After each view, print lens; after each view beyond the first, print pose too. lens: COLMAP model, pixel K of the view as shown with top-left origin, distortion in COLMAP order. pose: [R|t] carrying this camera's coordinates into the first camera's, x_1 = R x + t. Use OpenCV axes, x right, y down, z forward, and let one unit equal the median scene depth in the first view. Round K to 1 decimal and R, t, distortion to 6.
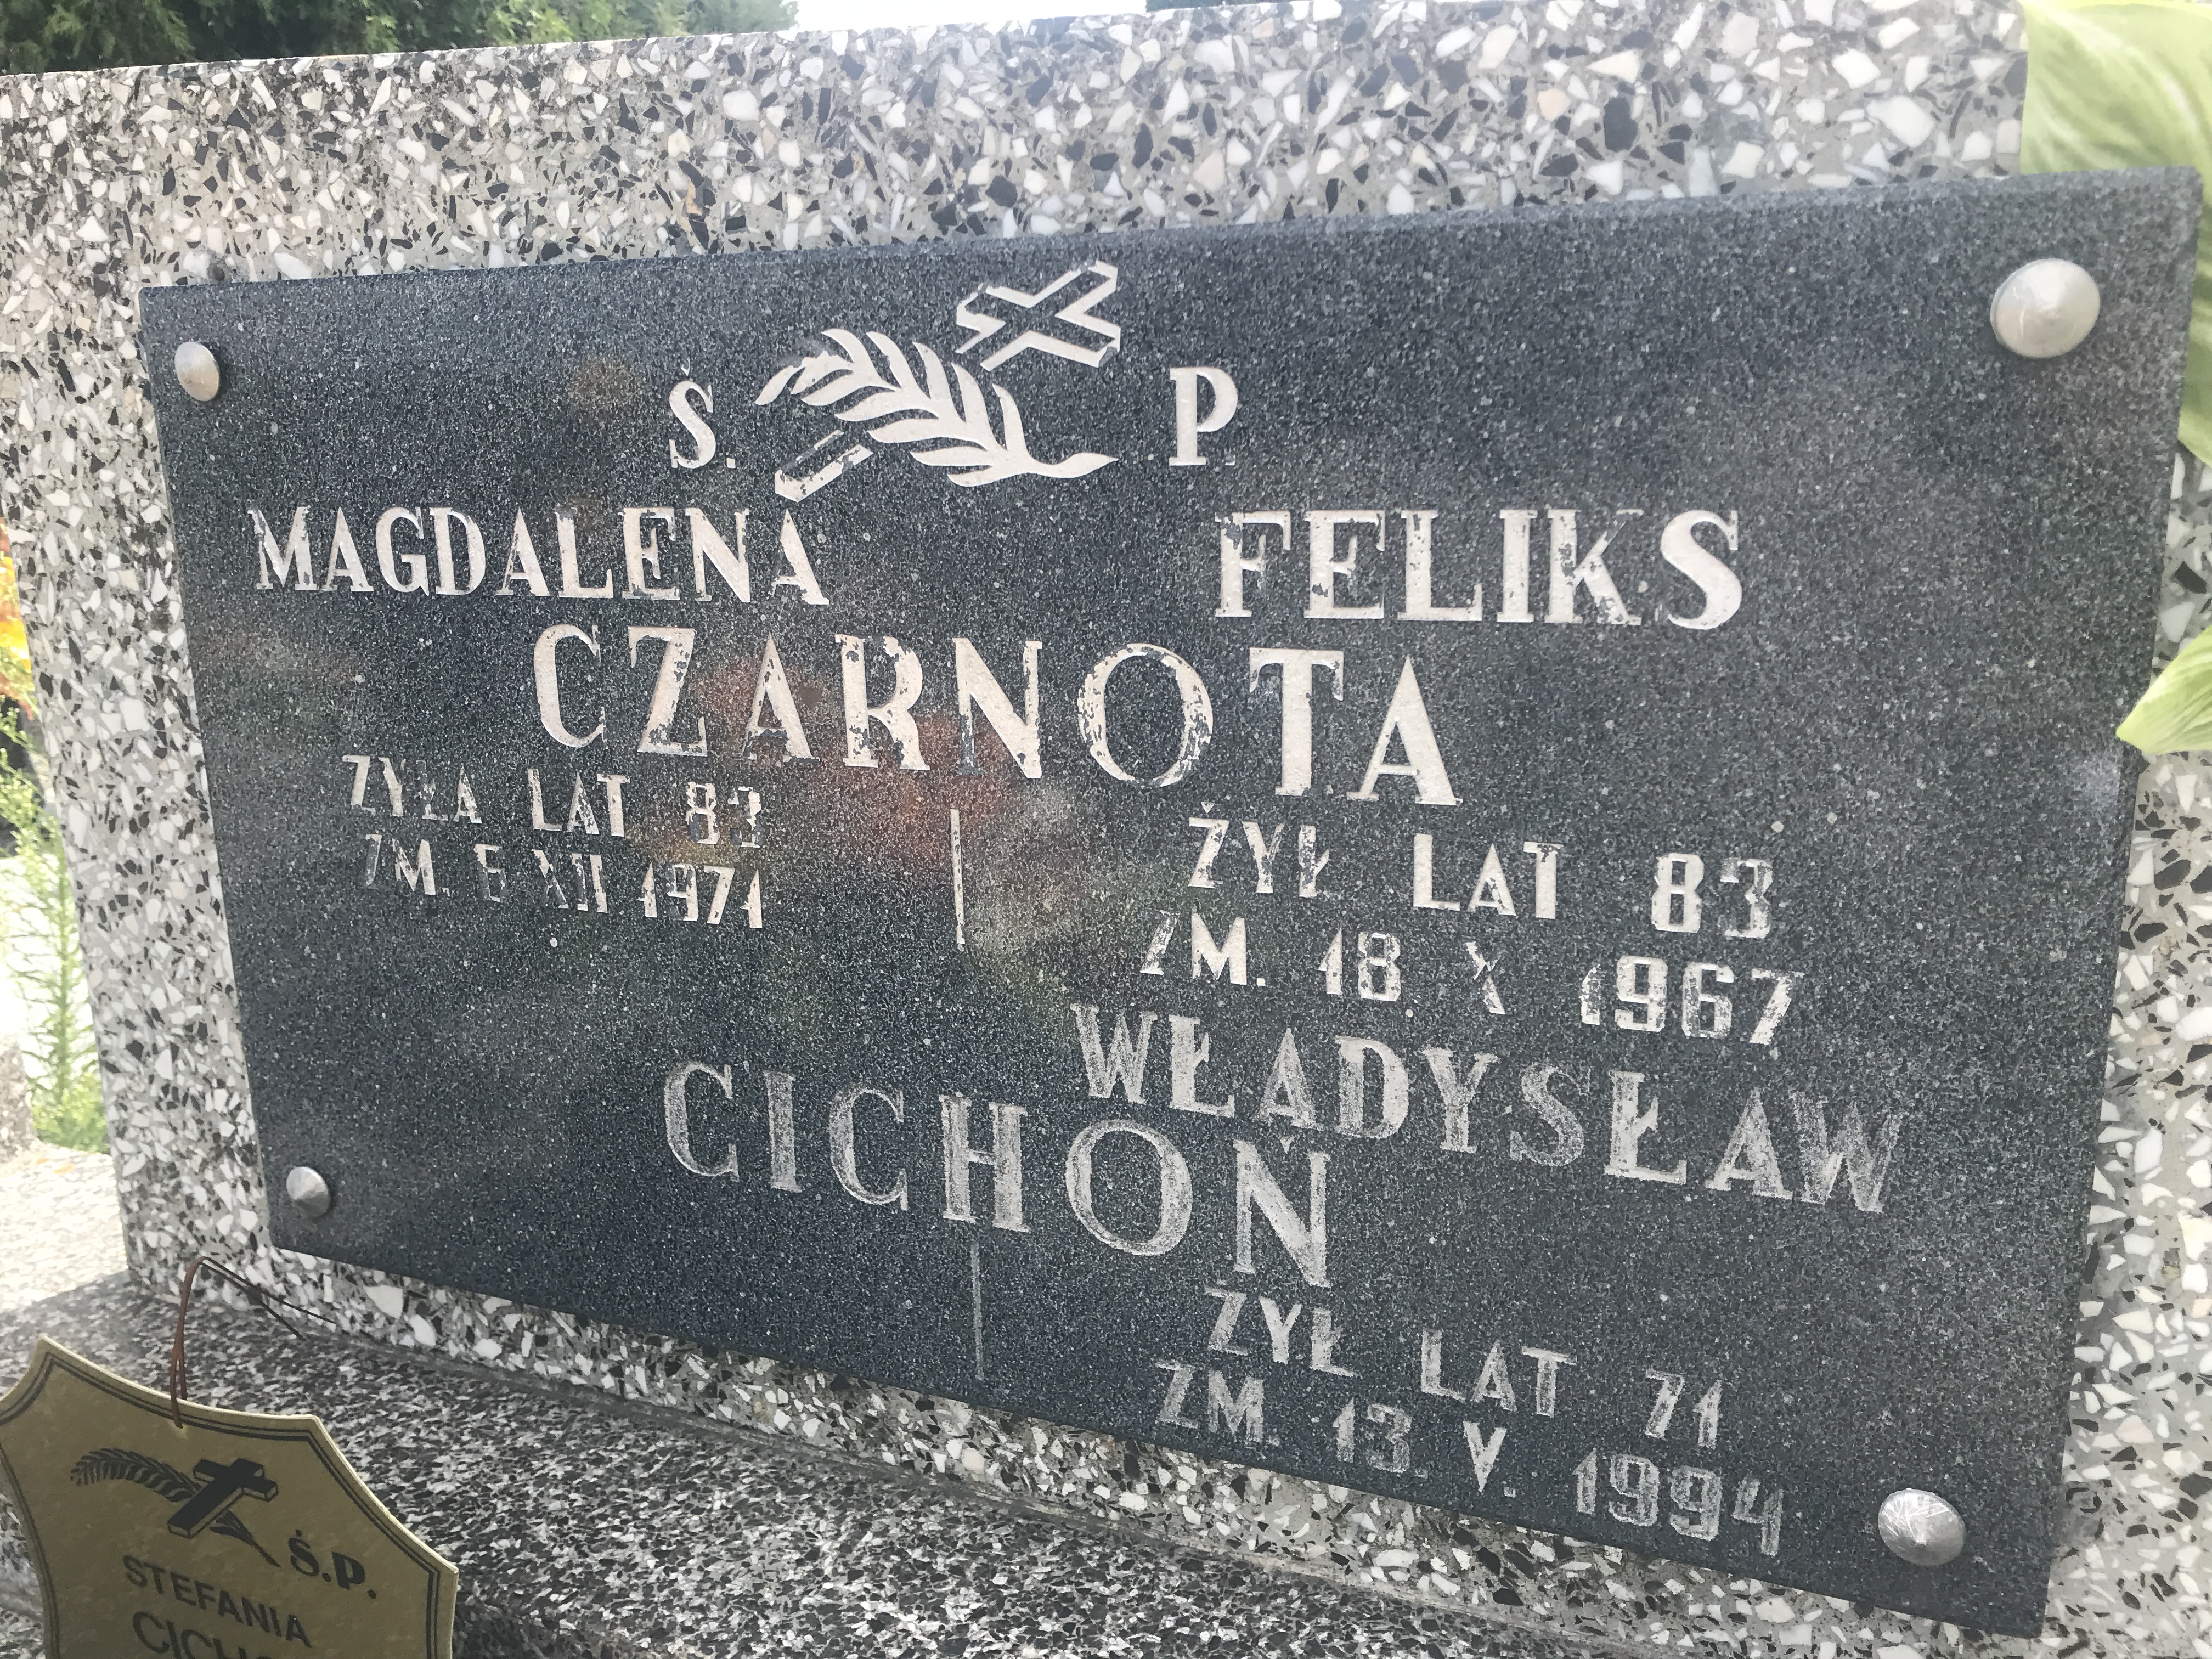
lens RADIAL K [[1835.3, 0, 1107.7], [0, 1835.3, 828.2], [0, 0, 1]] dist [0.009140, 0.001648]
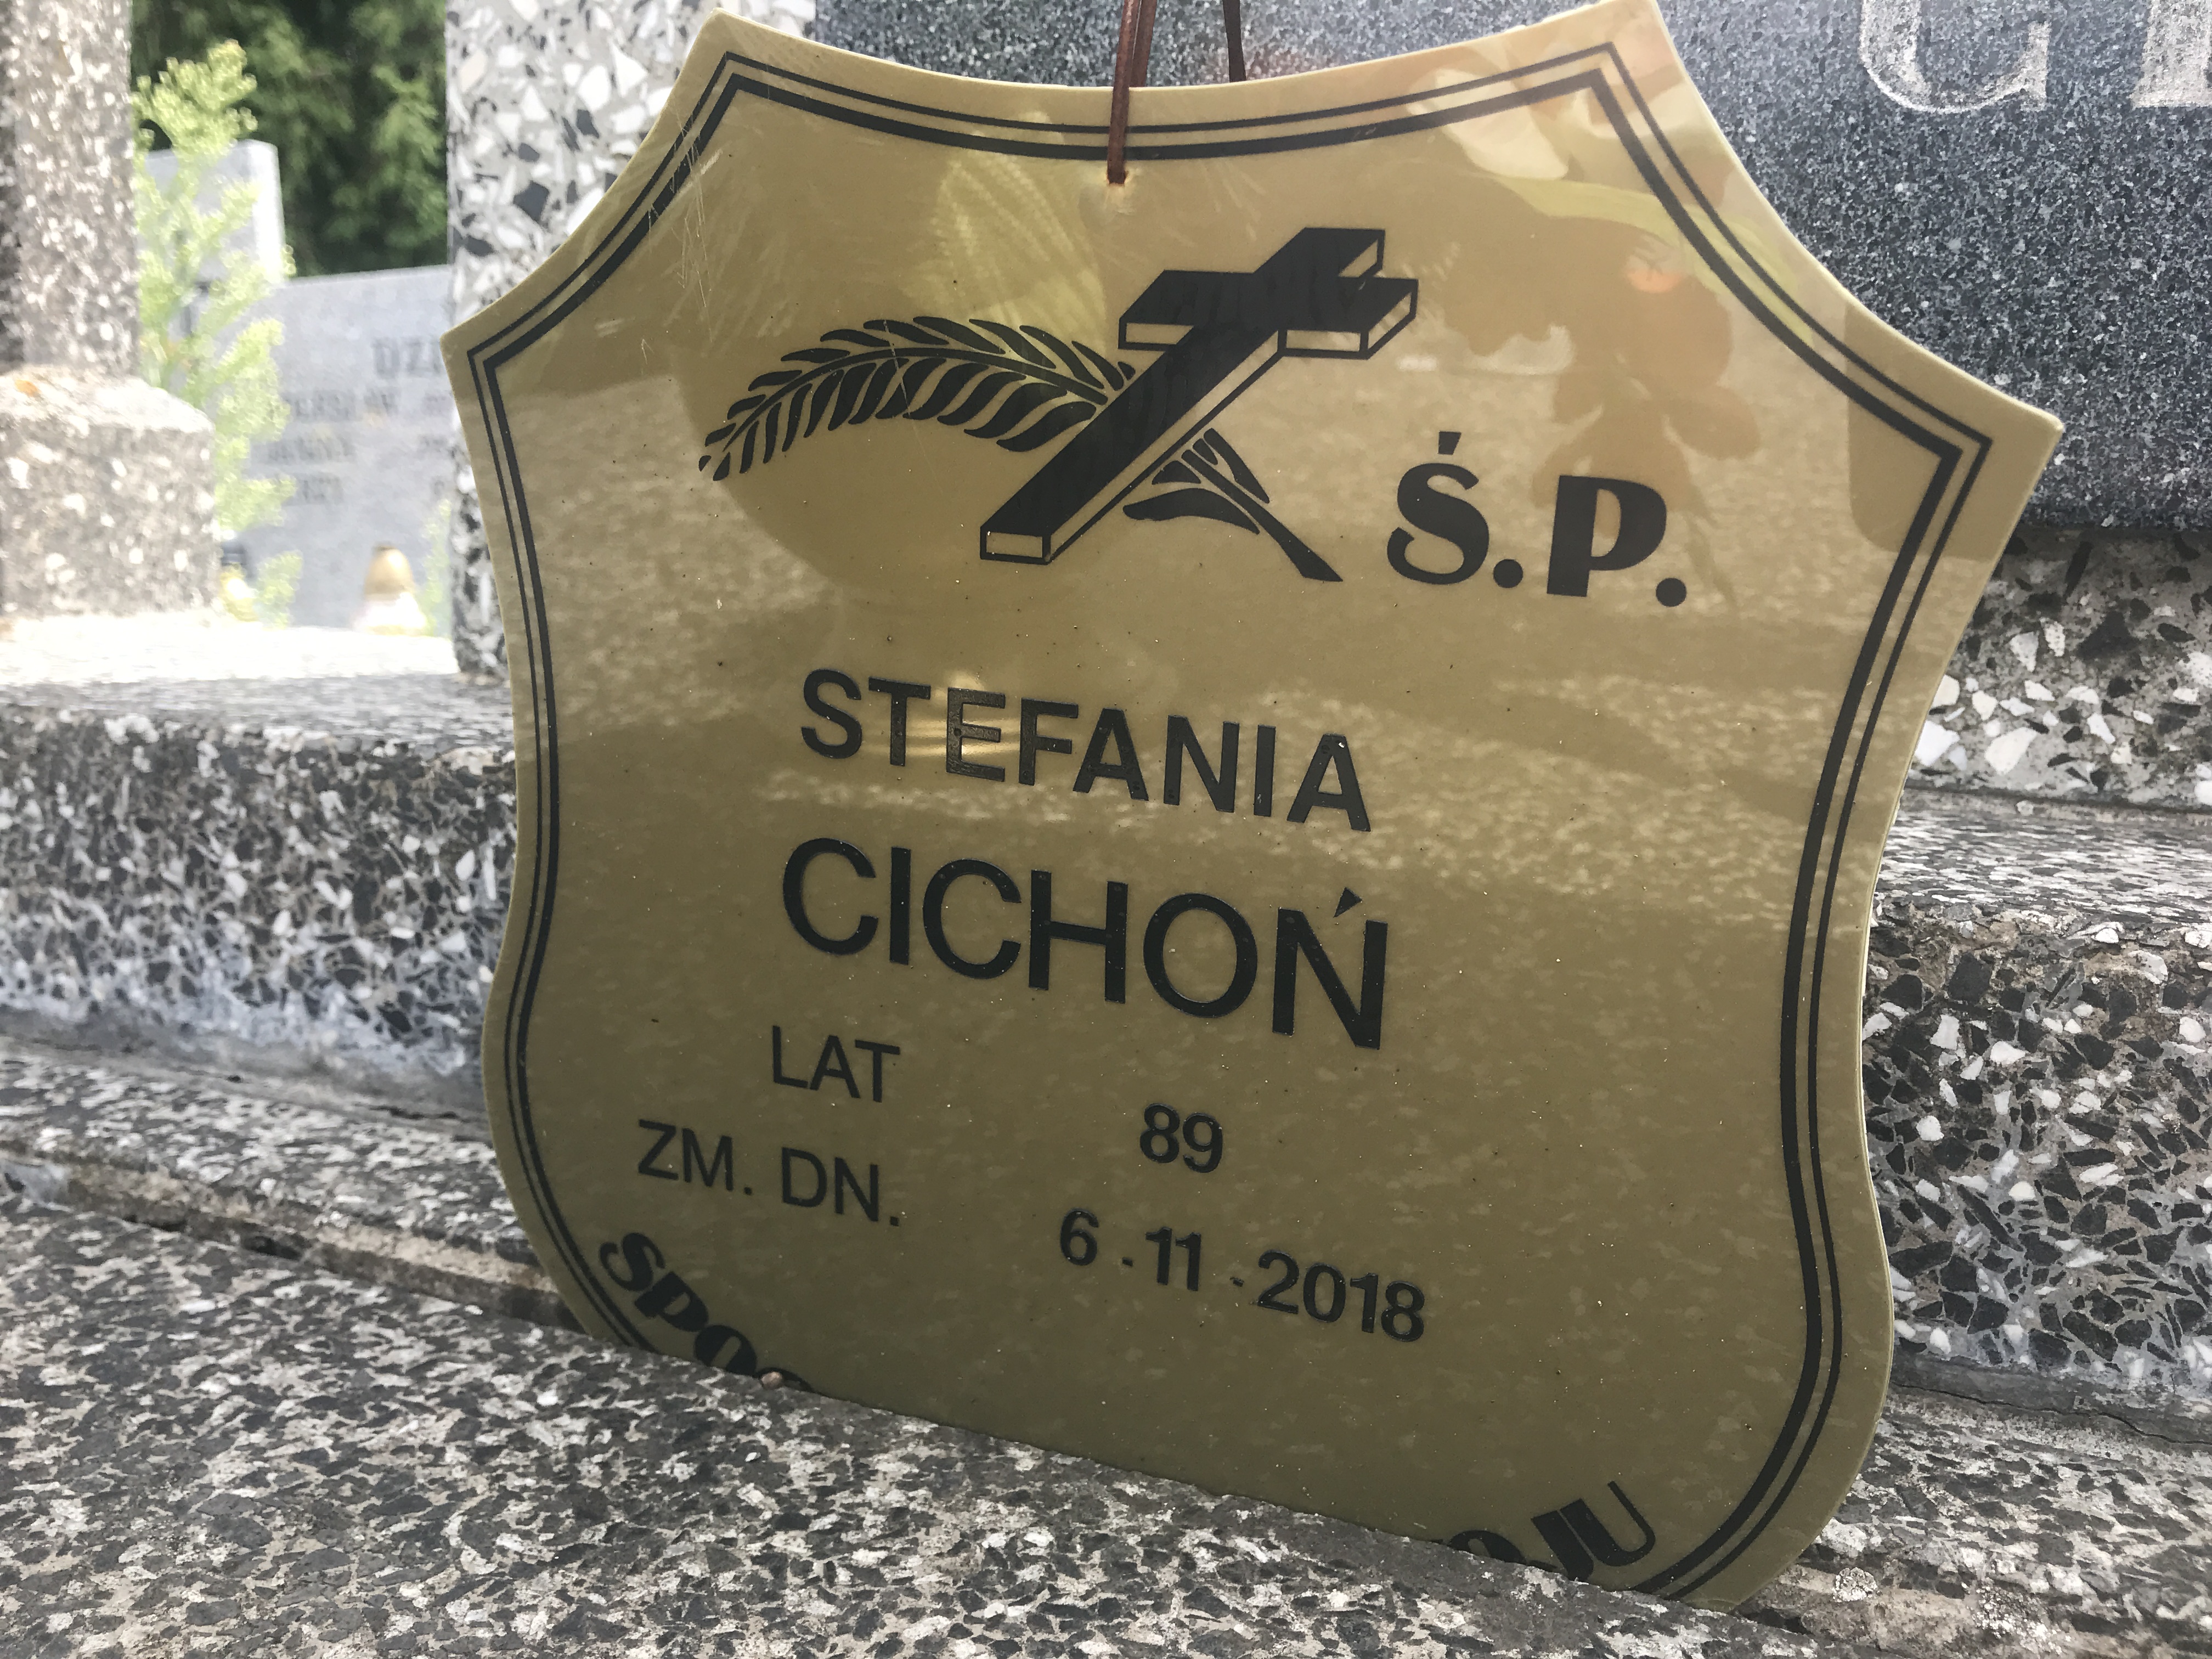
lens RADIAL K [[1835.3, 0, 1104.4], [0, 1835.3, 830.7], [0, 0, 1]] dist [0.009140, 0.001648]
pose [[0.997822, 0.055990, 0.034880, -0.420832], [-0.052957, 0.995182, -0.082516, 0.402754], [-0.039332, 0.080489, 0.995979, 0.523235]]
